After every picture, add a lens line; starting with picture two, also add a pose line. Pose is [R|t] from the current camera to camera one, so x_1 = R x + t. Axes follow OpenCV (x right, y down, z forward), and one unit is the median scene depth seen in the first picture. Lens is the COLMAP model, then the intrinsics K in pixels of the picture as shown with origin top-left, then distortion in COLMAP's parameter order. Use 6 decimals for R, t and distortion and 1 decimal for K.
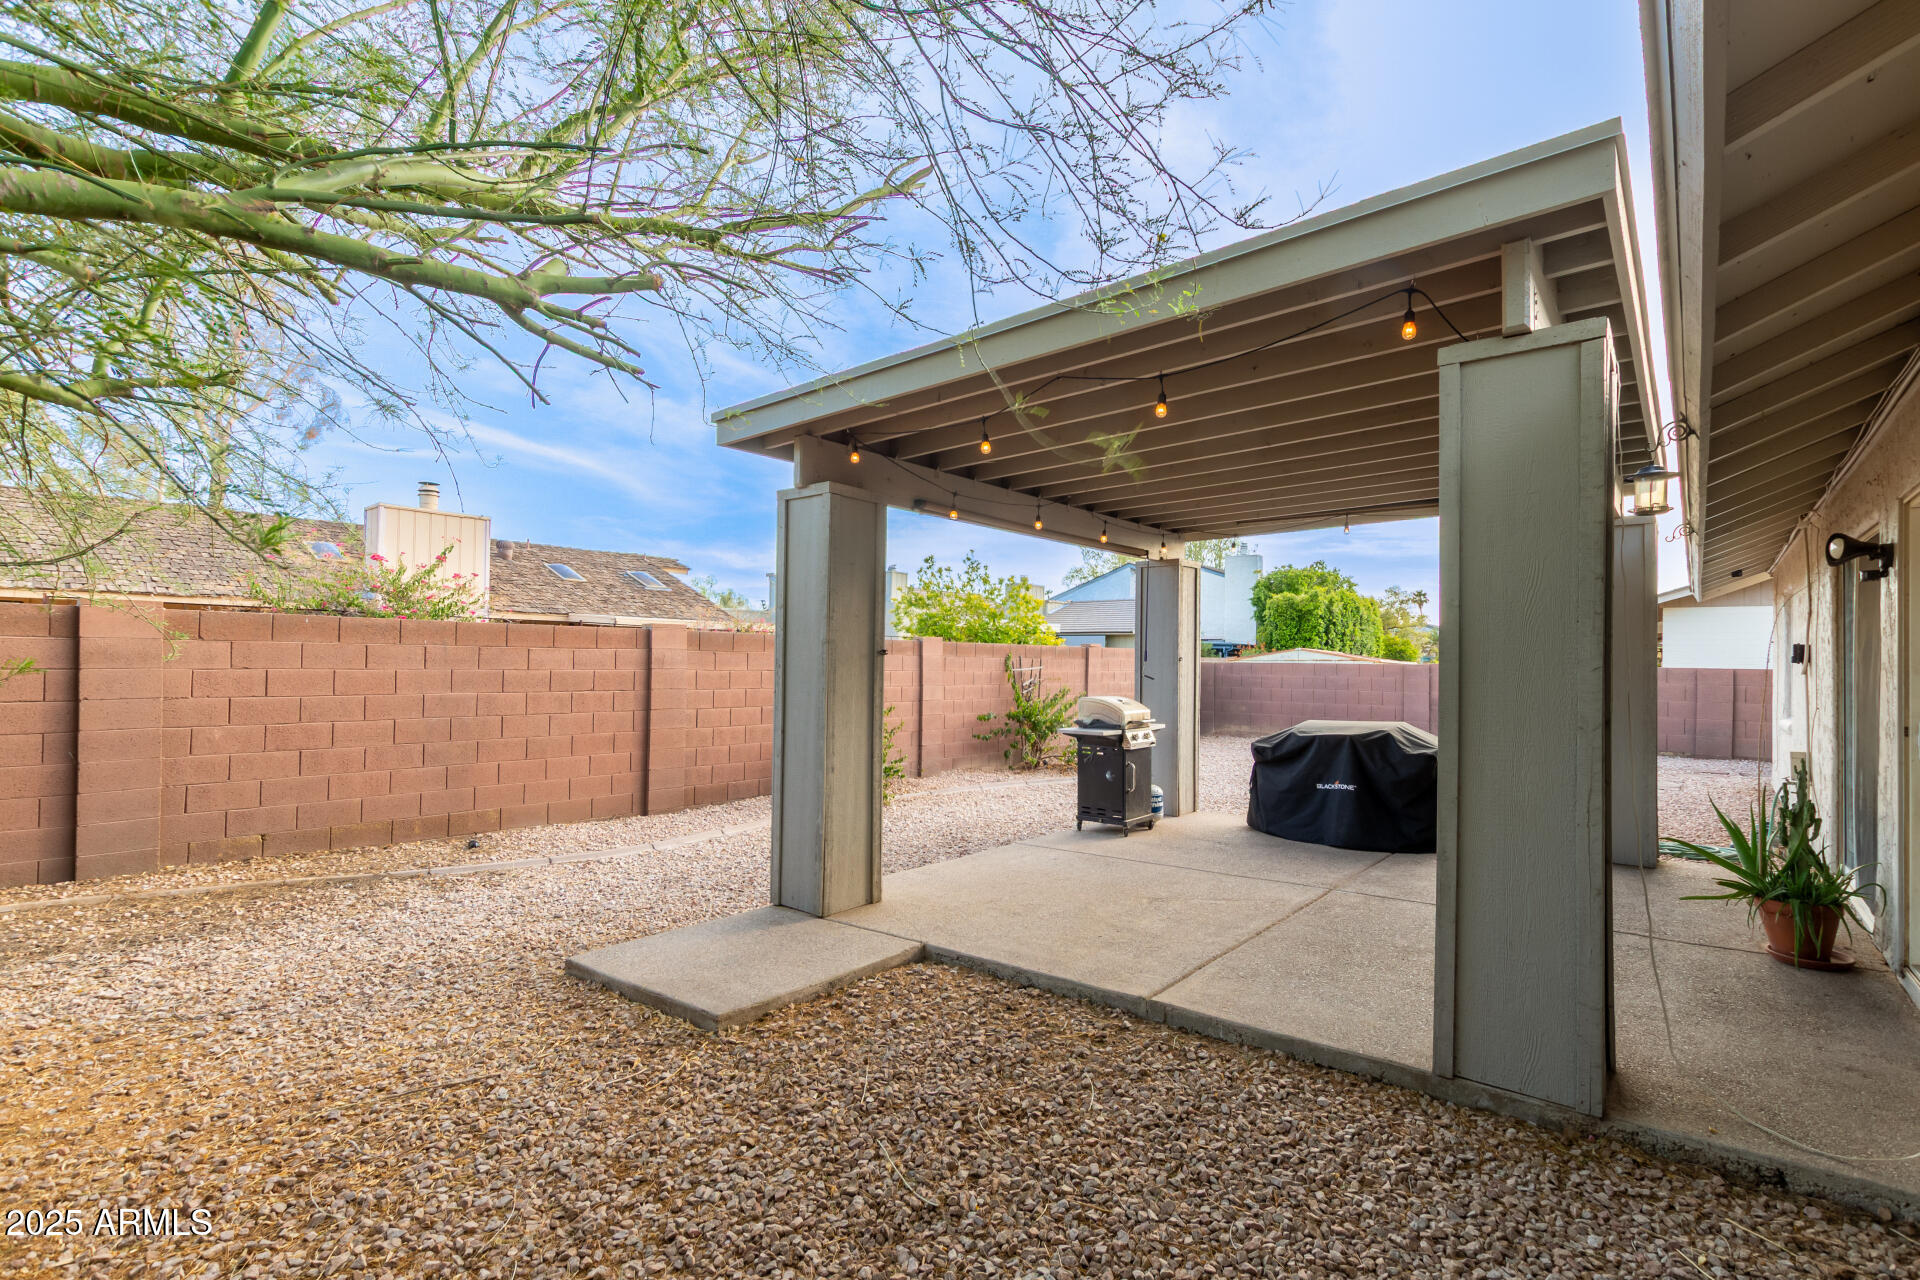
lens RADIAL K [[871.7, 0, 968.2], [0, 871.7, 657.7], [0, 0, 1]] dist [0.003184, 0.000194]
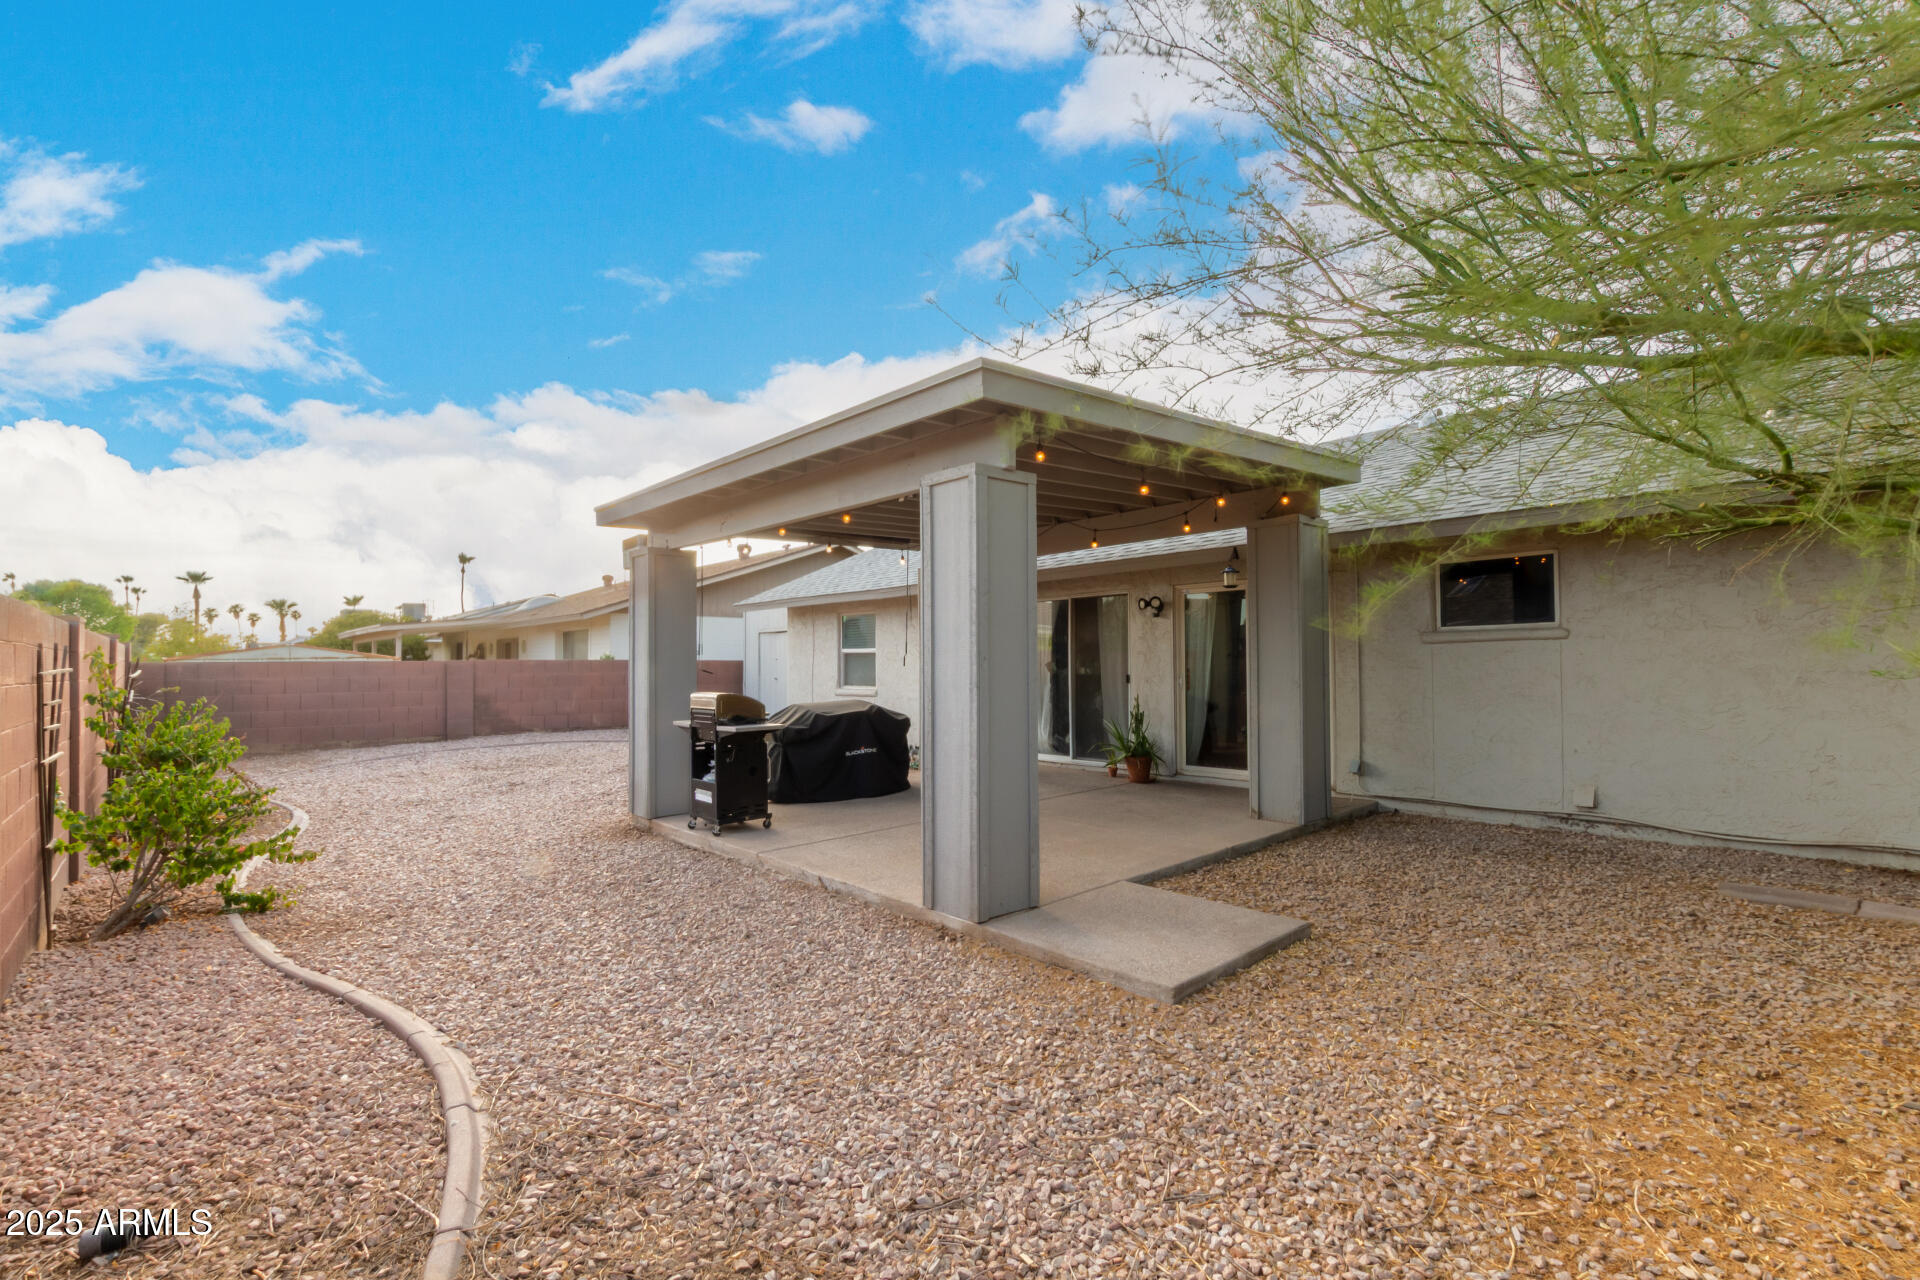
lens RADIAL K [[871.7, 0, 968.2], [0, 871.7, 657.7], [0, 0, 1]] dist [0.003184, 0.000194]
pose [[0.157488, -0.010062, 0.987470, -1.079097], [0.008743, 0.999923, 0.008795, 0.000035], [-0.987482, 0.007249, 0.157564, 0.845078]]
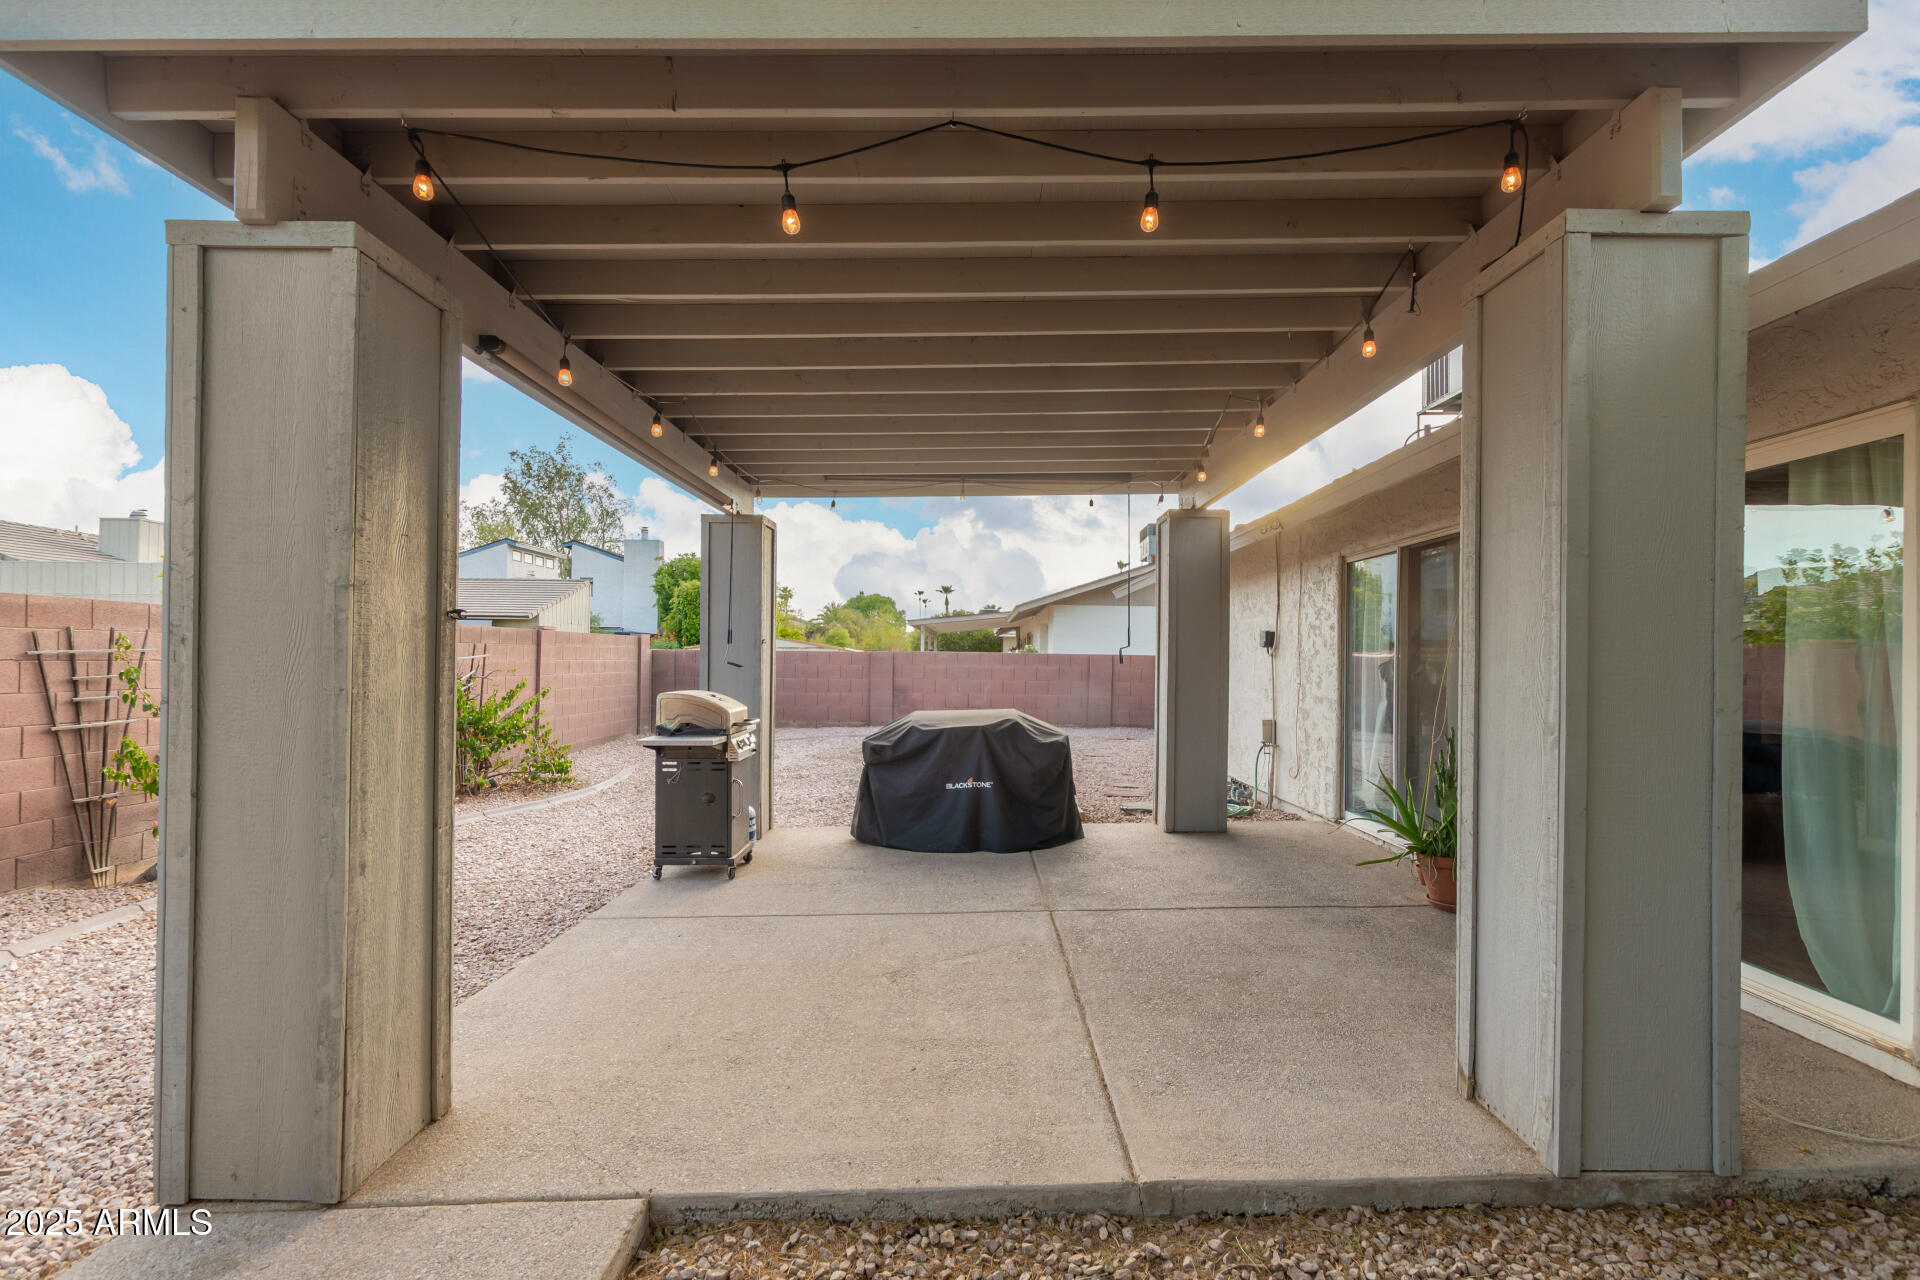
lens RADIAL K [[871.7, 0, 968.2], [0, 871.7, 657.7], [0, 0, 1]] dist [0.003184, 0.000194]
pose [[0.770642, -0.004456, 0.637253, -0.187804], [-0.001996, 0.999954, 0.009406, 0.013807], [-0.637265, -0.008520, 0.770597, 0.420991]]
